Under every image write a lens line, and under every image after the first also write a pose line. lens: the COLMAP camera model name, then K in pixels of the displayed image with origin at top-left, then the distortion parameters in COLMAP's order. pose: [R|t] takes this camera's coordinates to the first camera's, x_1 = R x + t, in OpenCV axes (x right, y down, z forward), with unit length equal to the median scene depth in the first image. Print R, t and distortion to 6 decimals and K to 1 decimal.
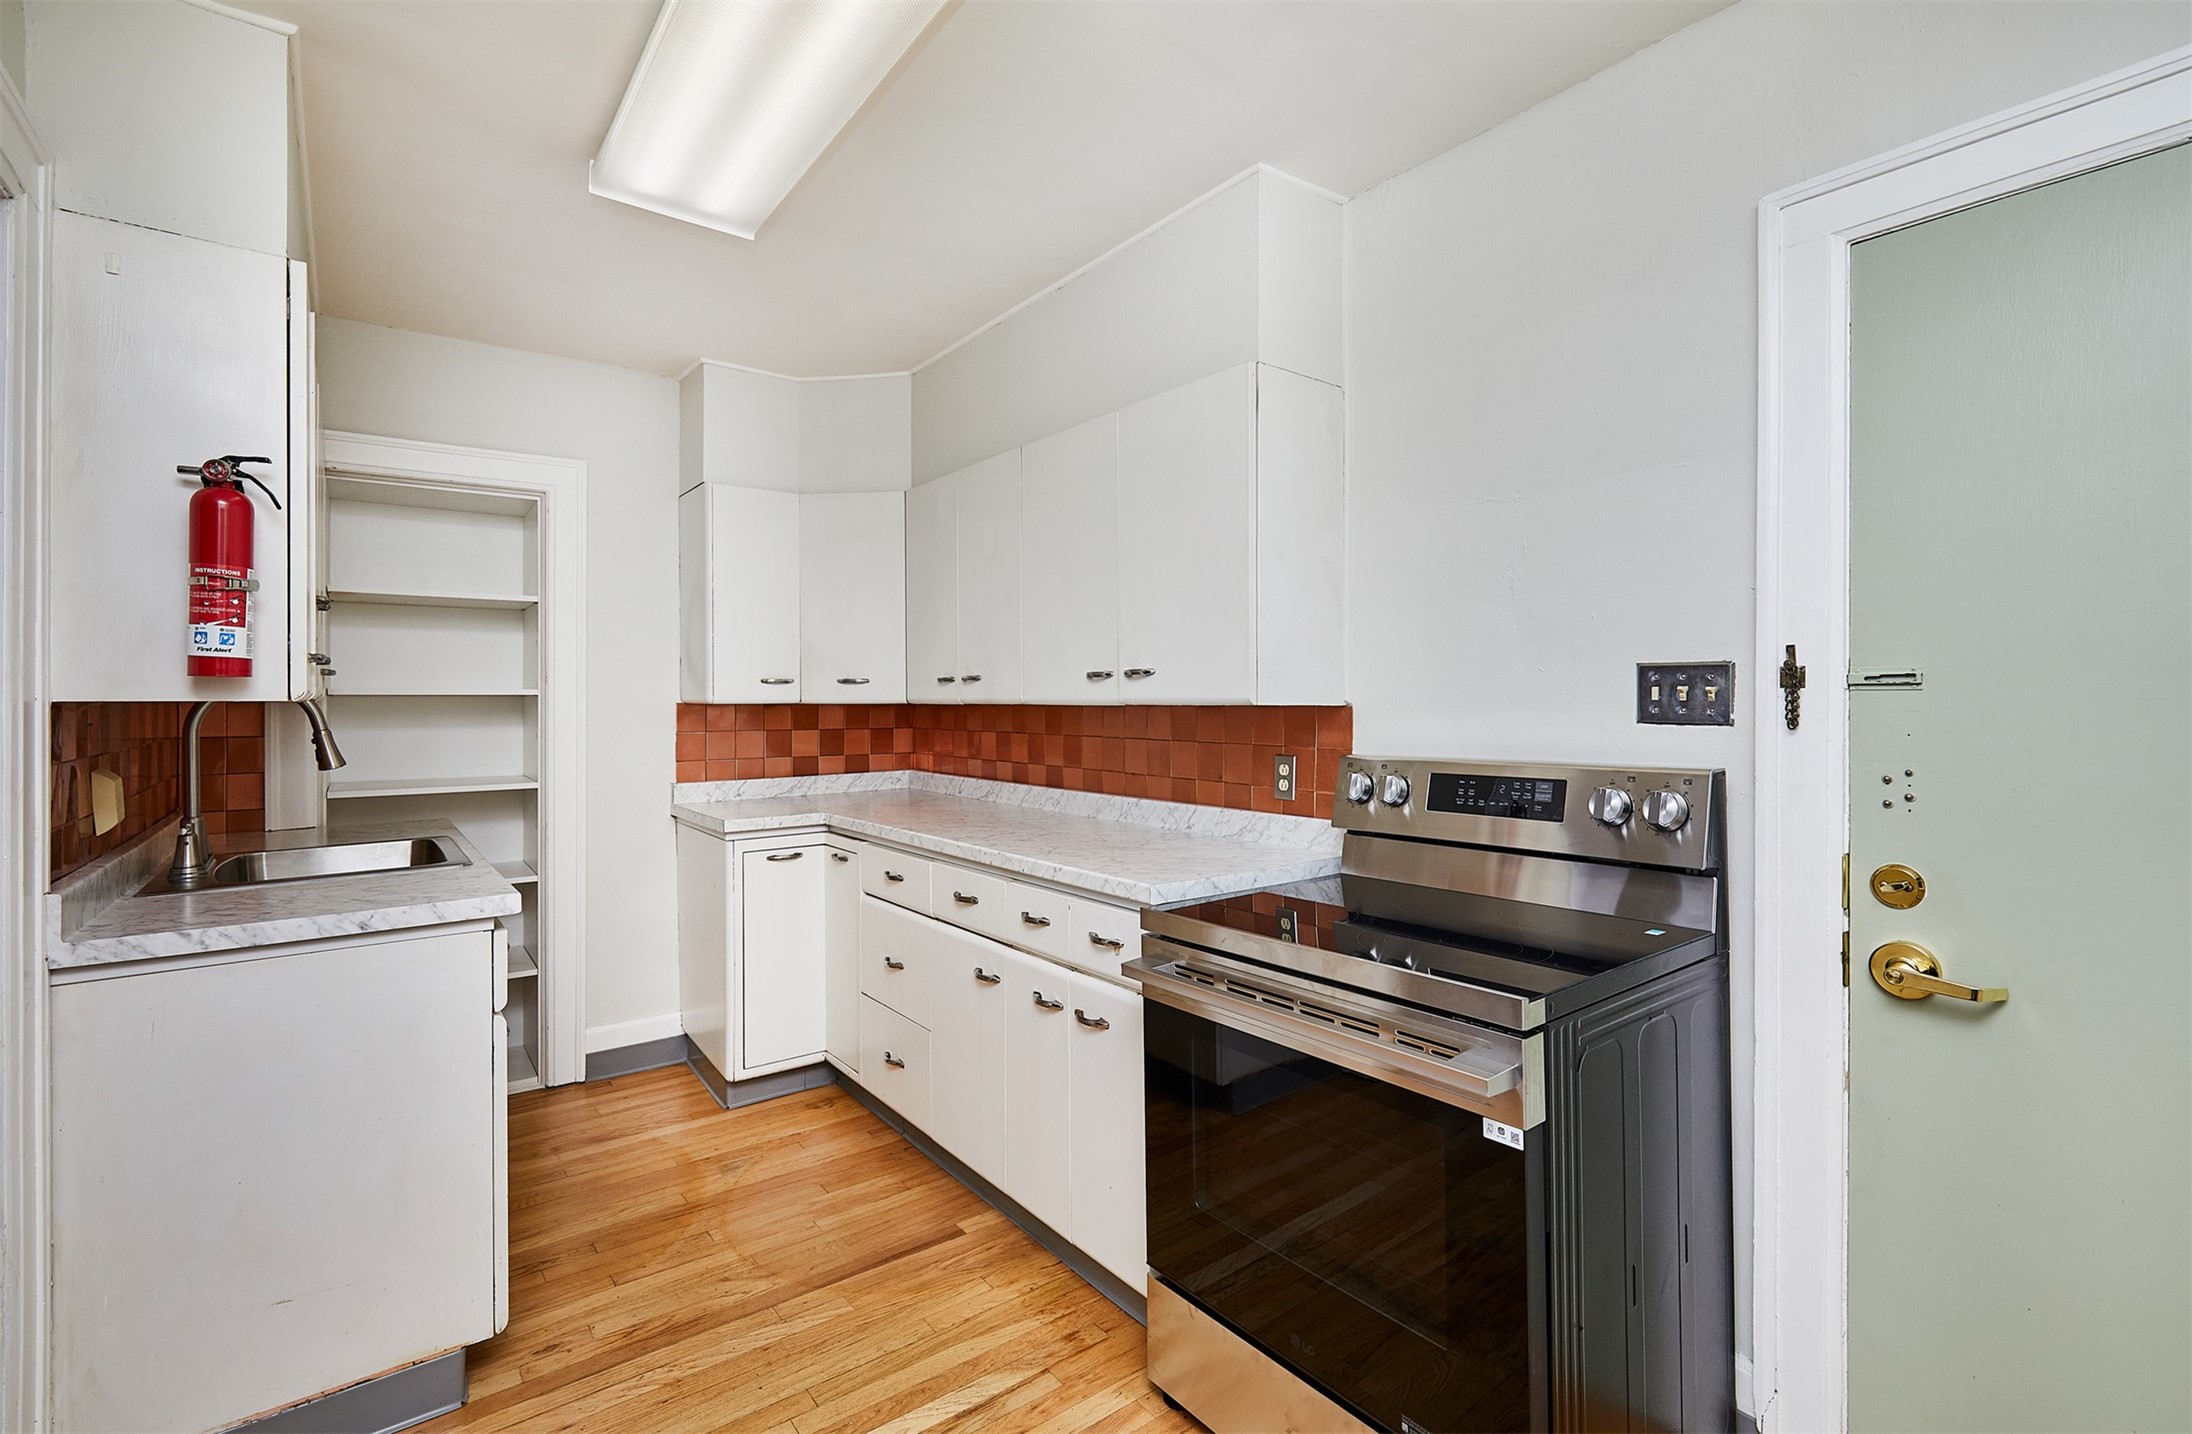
lens RADIAL K [[988.0, 0, 1079.7], [0, 988.0, 688.4], [0, 0, 1]] dist [0.003755, 0.000468]
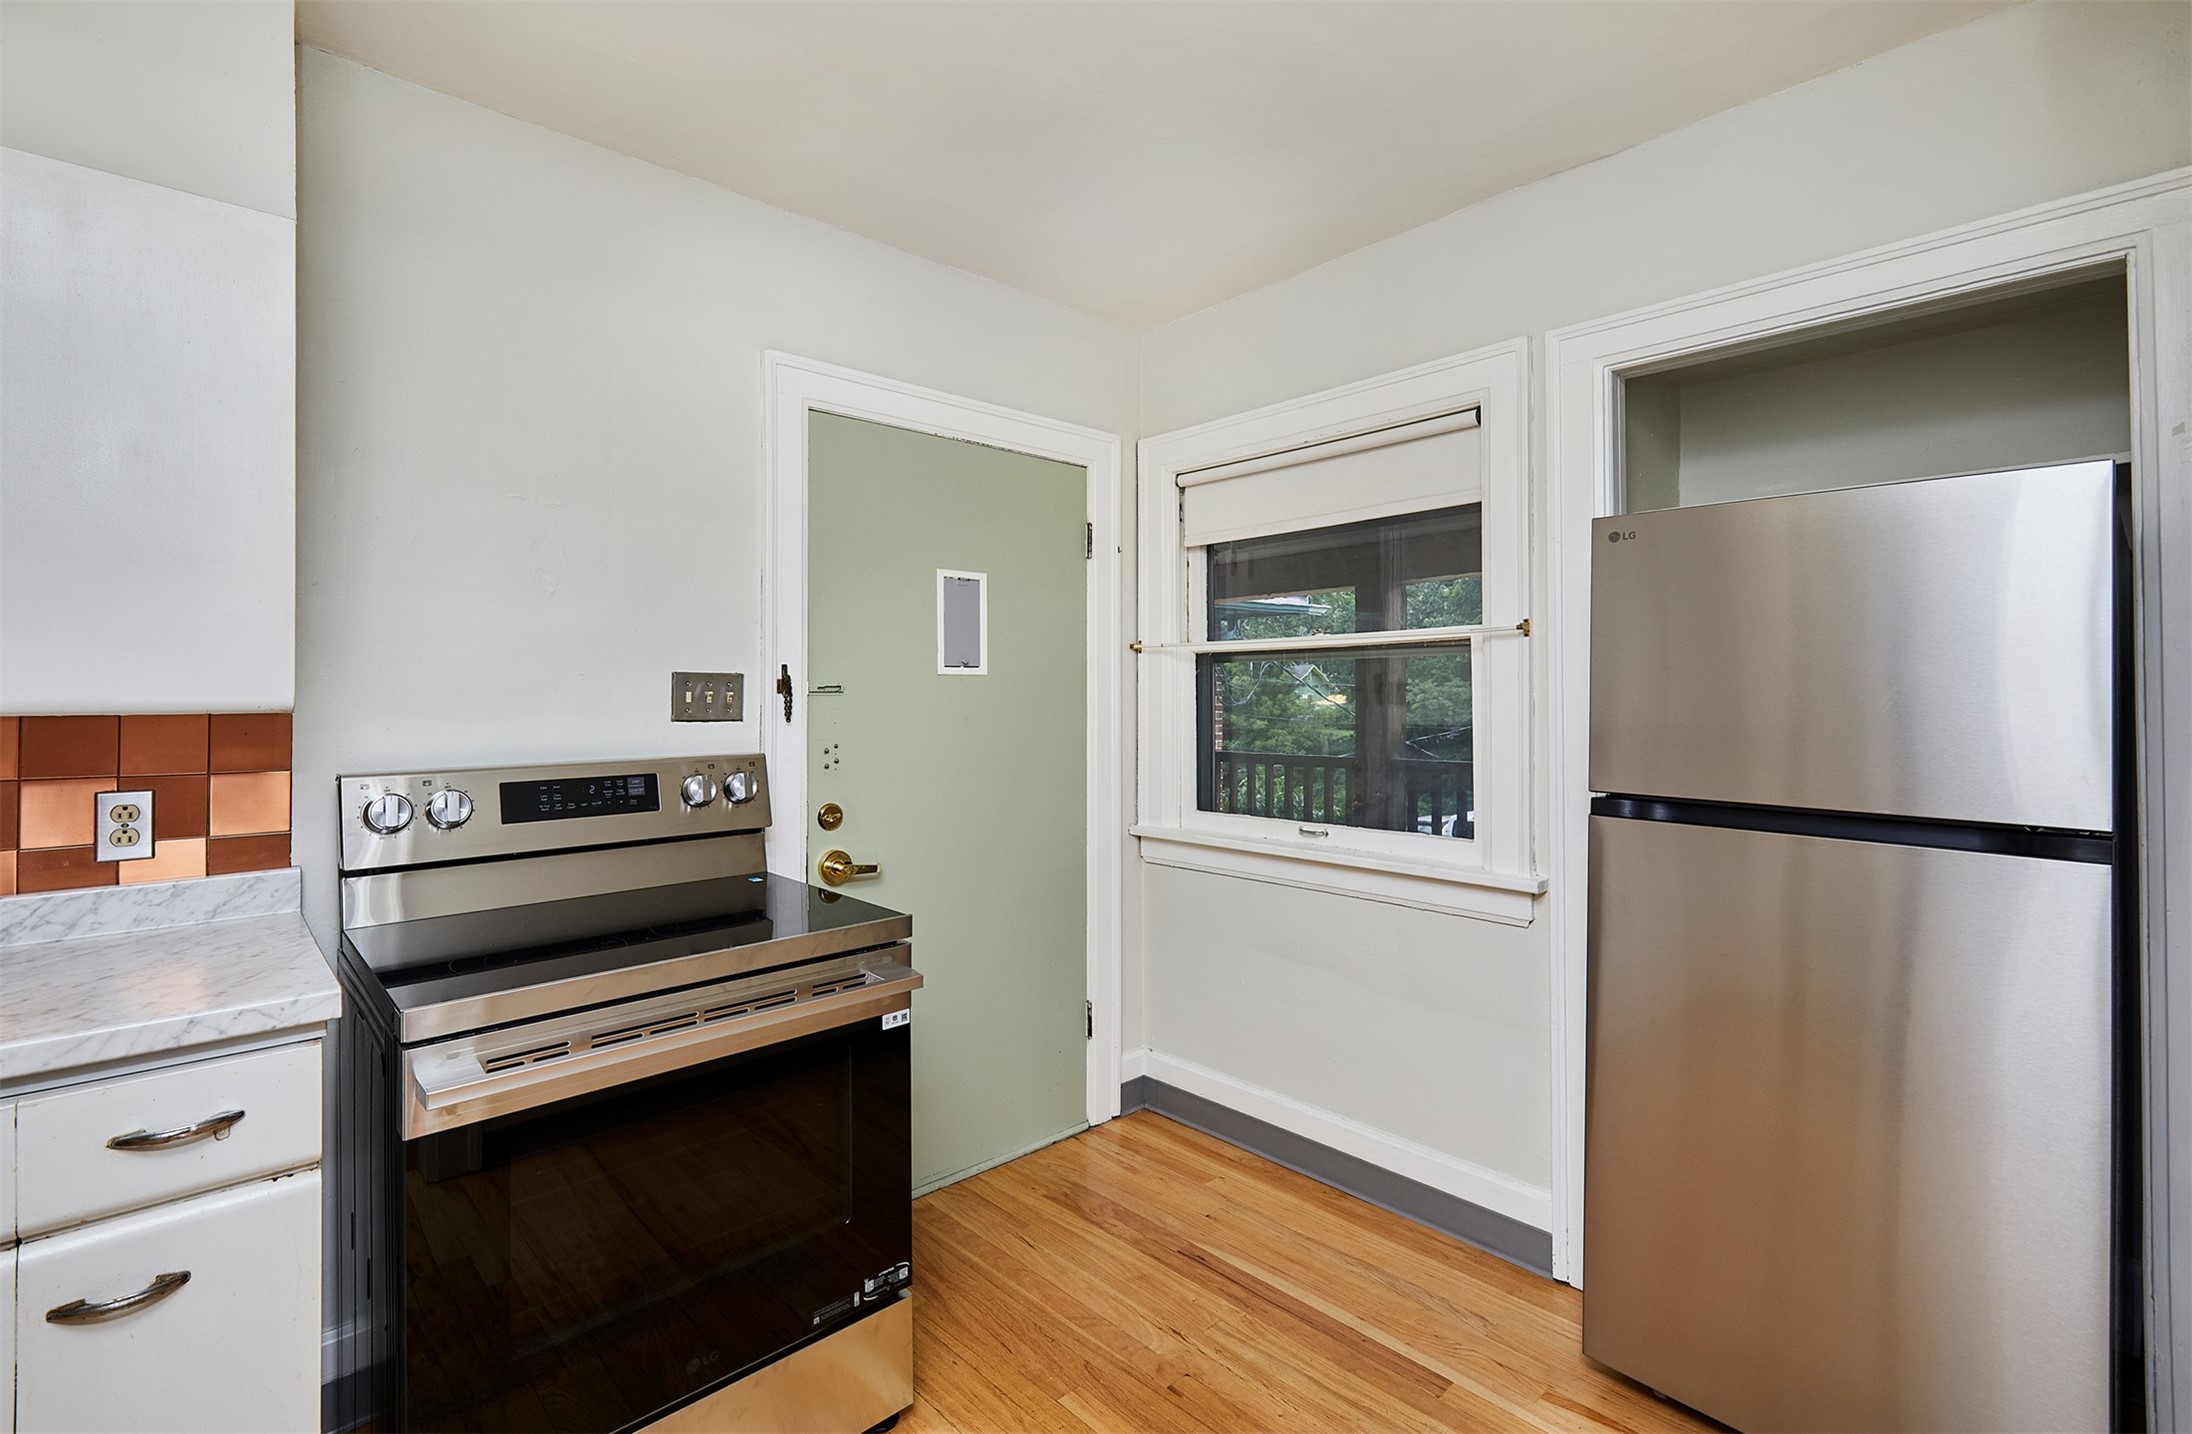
lens RADIAL K [[988.0, 0, 1079.7], [0, 988.0, 688.4], [0, 0, 1]] dist [0.003755, 0.000468]
pose [[-0.082379, 0.008361, 0.996566, -0.676289], [-0.008951, 0.999918, -0.009129, 0.001342], [-0.996561, -0.009672, -0.082298, 0.607332]]
